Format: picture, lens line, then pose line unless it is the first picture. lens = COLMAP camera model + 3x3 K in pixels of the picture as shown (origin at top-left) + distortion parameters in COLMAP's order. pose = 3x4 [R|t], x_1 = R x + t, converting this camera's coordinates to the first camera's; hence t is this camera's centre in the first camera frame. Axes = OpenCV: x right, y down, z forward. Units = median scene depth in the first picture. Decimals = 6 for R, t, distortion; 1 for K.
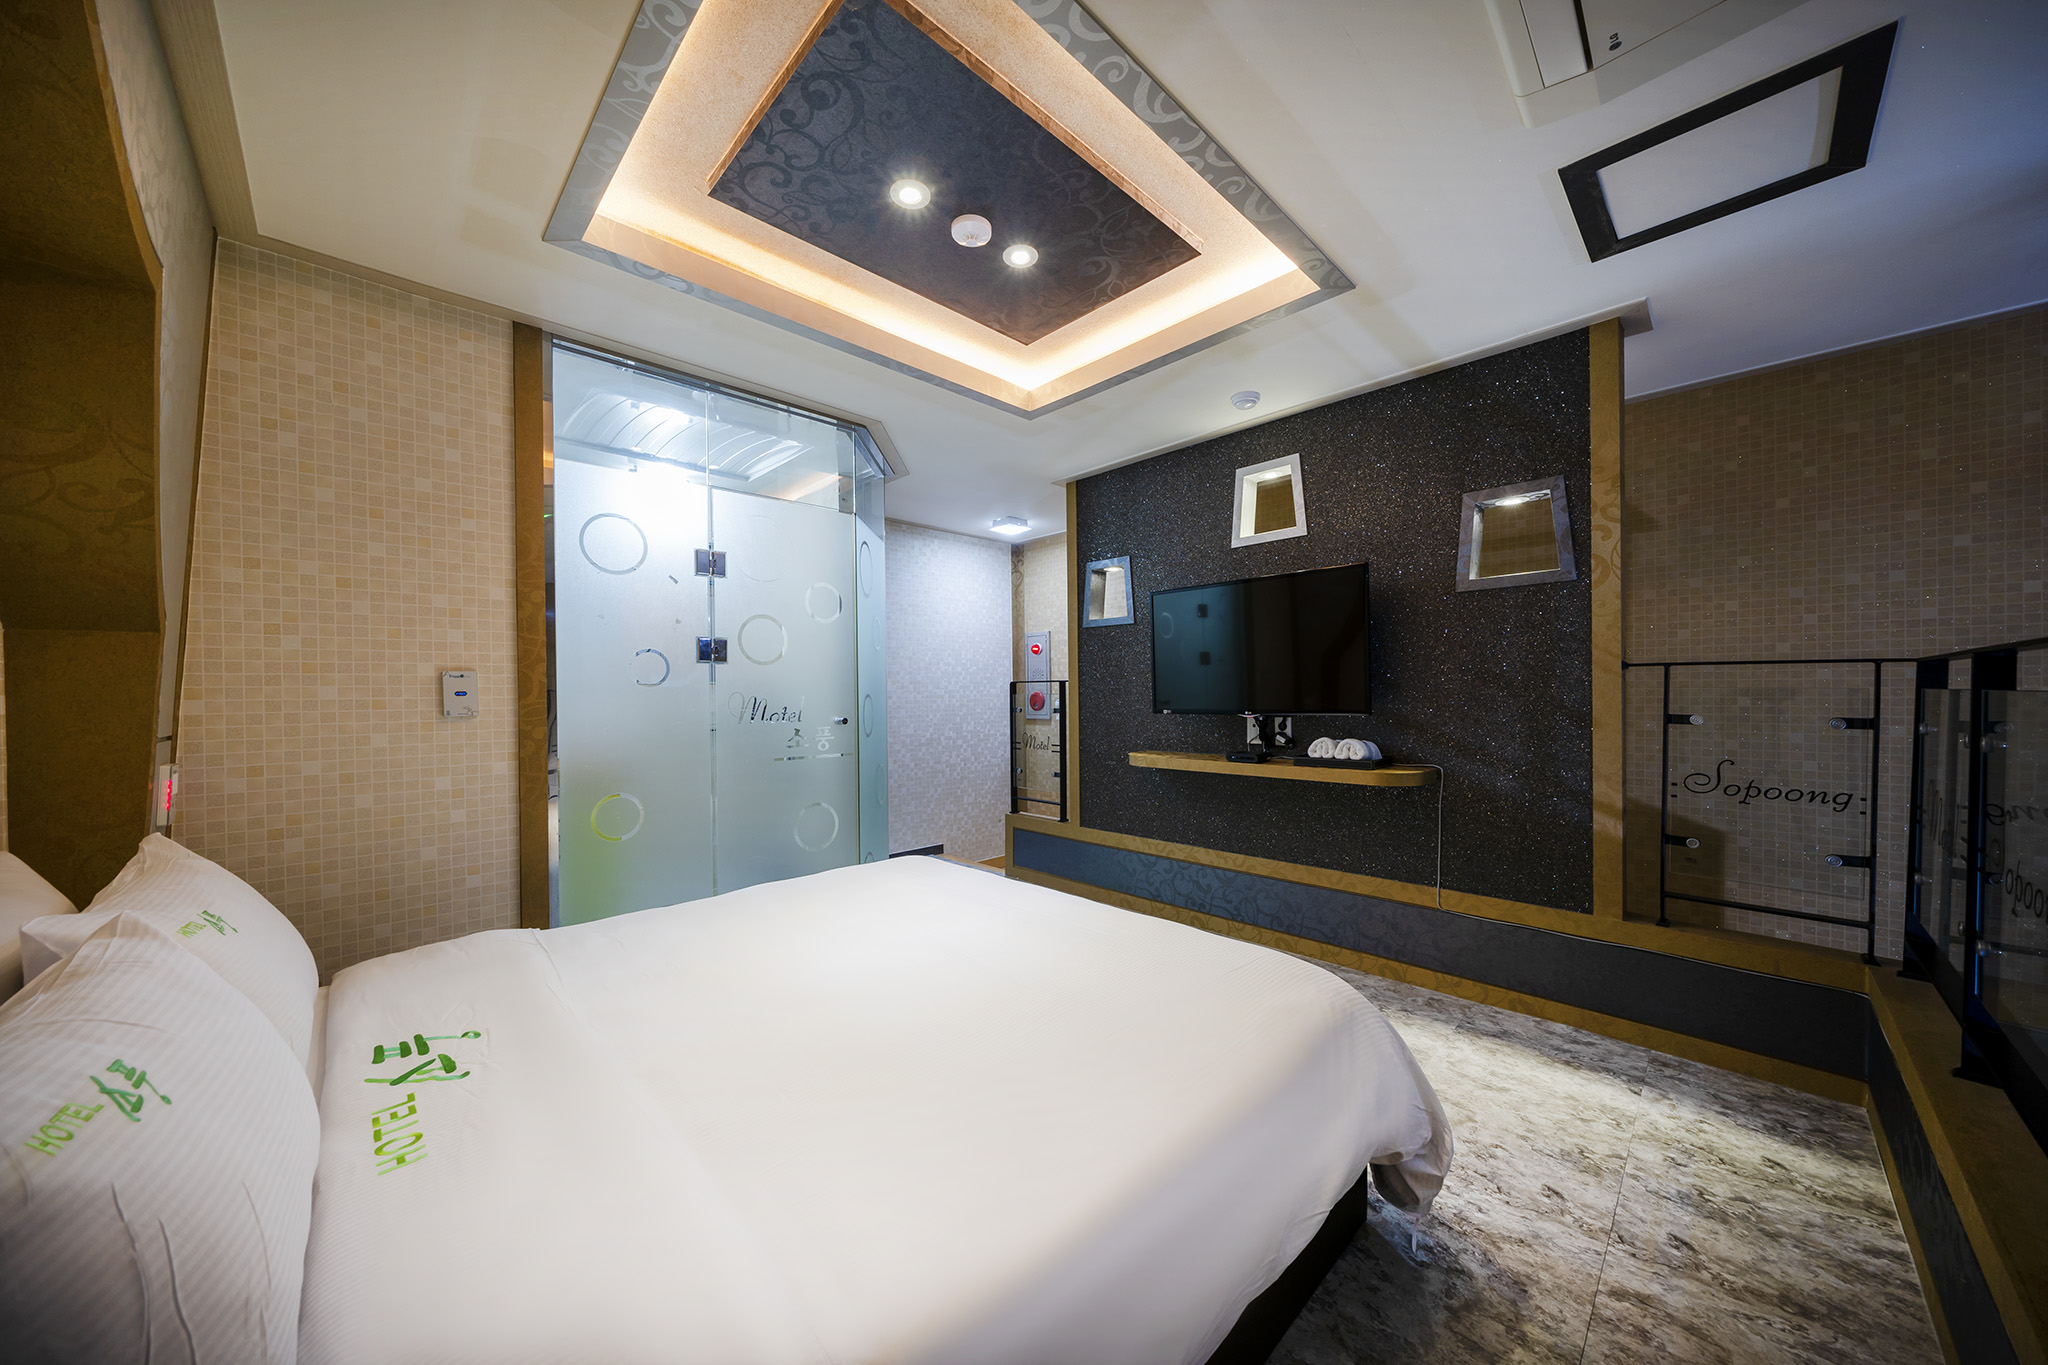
lens RADIAL K [[706.7, 0, 1015.8], [0, 706.7, 702.2], [0, 0, 1]] dist [-0.001606, -0.000003]
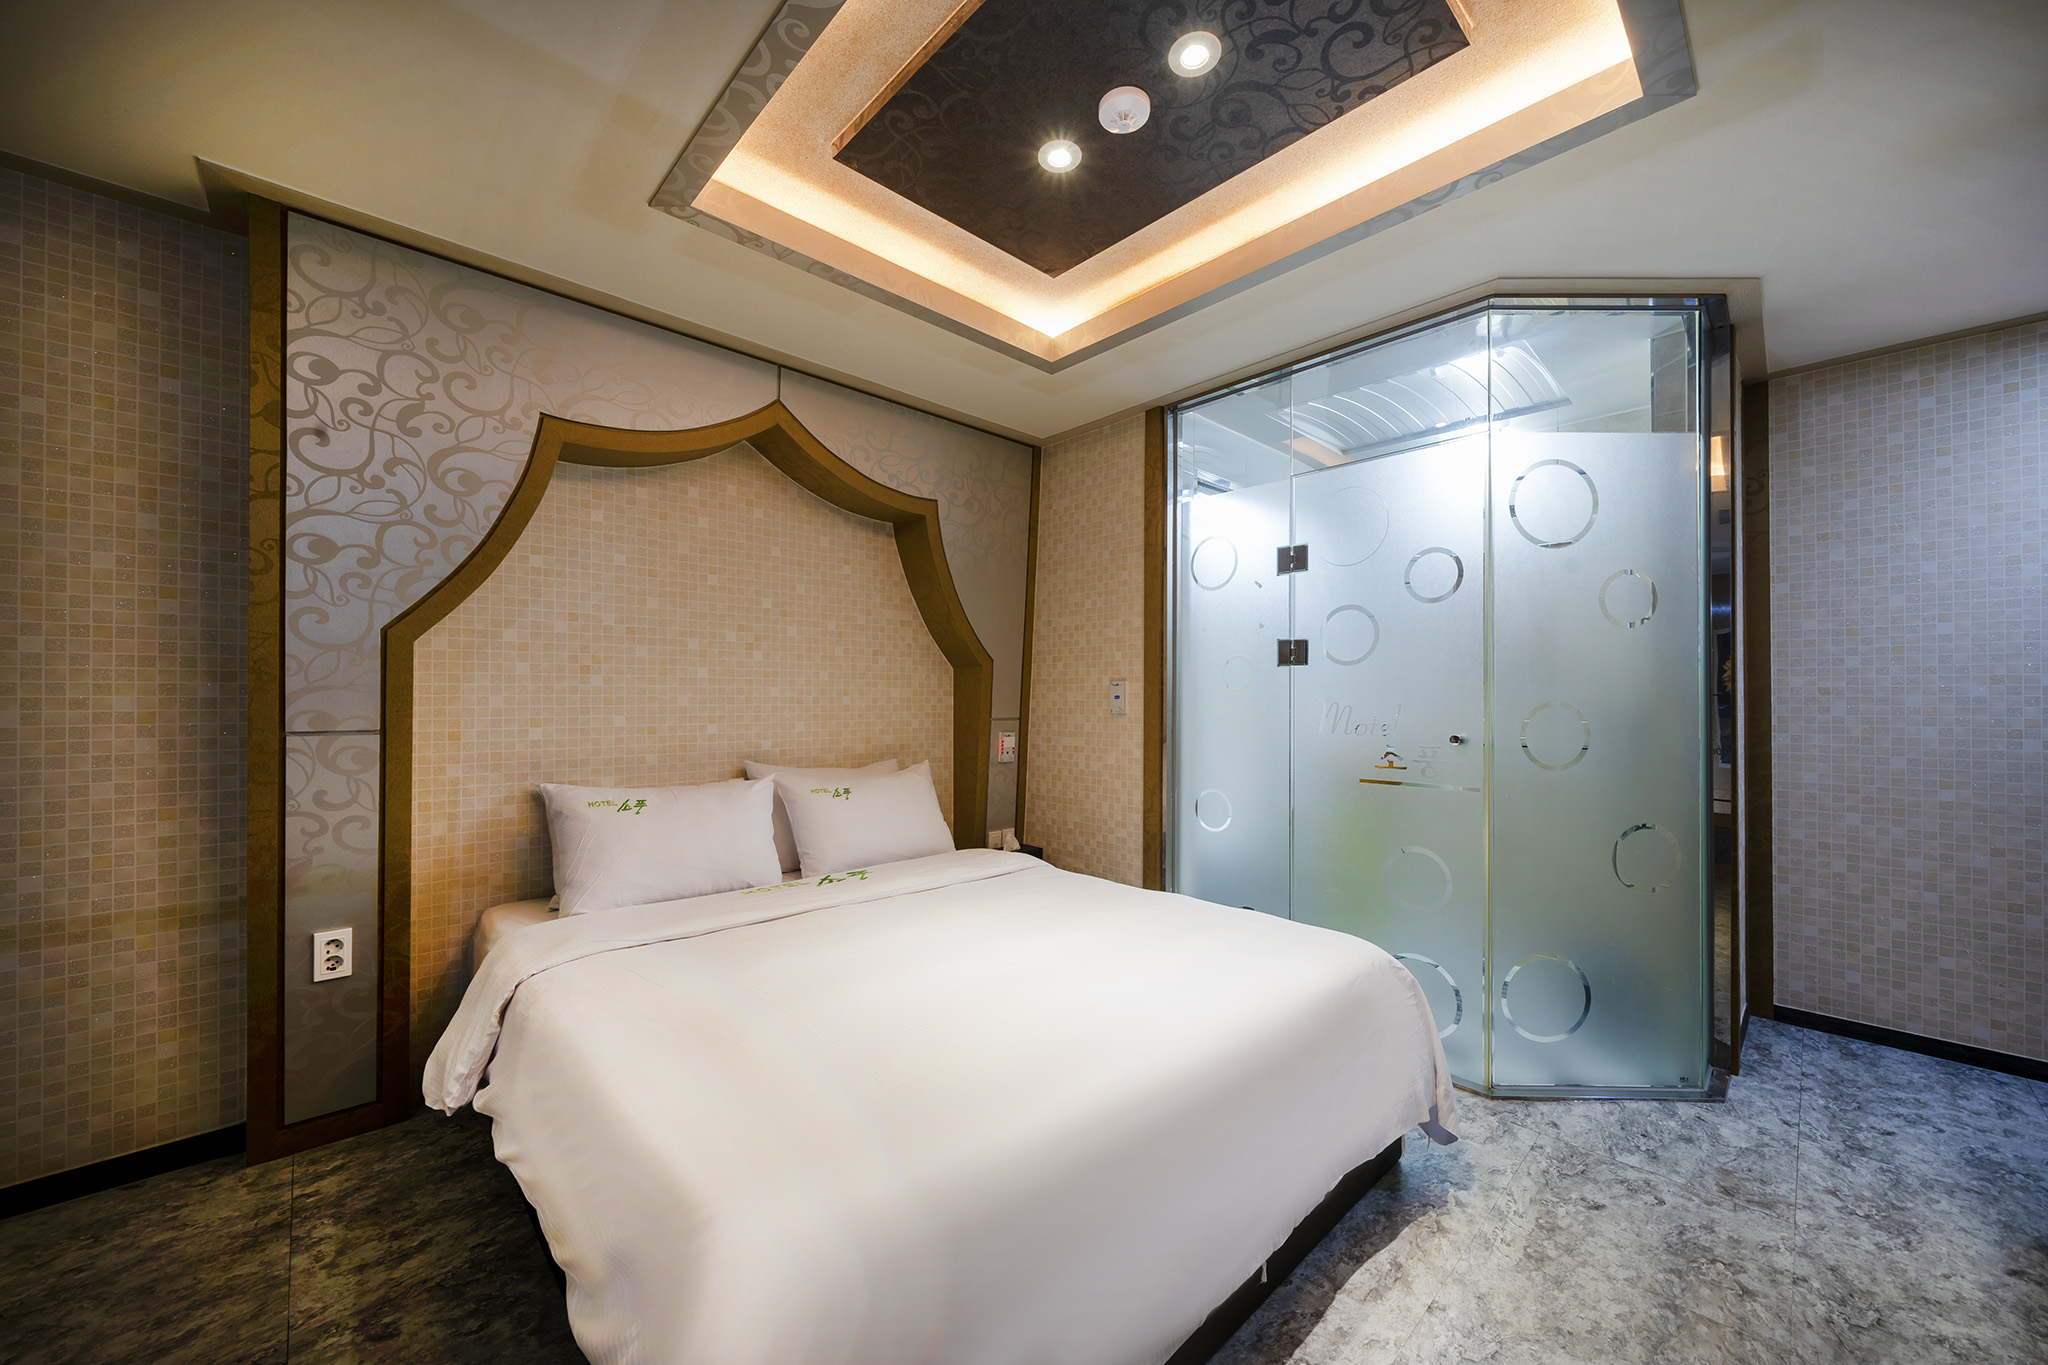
lens RADIAL K [[746.4, 0, 1011.0], [0, 746.4, 688.8], [0, 0, 1]] dist [-0.002661, 0.000075]
pose [[-0.012400, -0.005585, -0.999908, 0.701727], [-0.019463, 0.999796, -0.005343, -0.017269], [0.999734, 0.019395, -0.012506, 0.826949]]
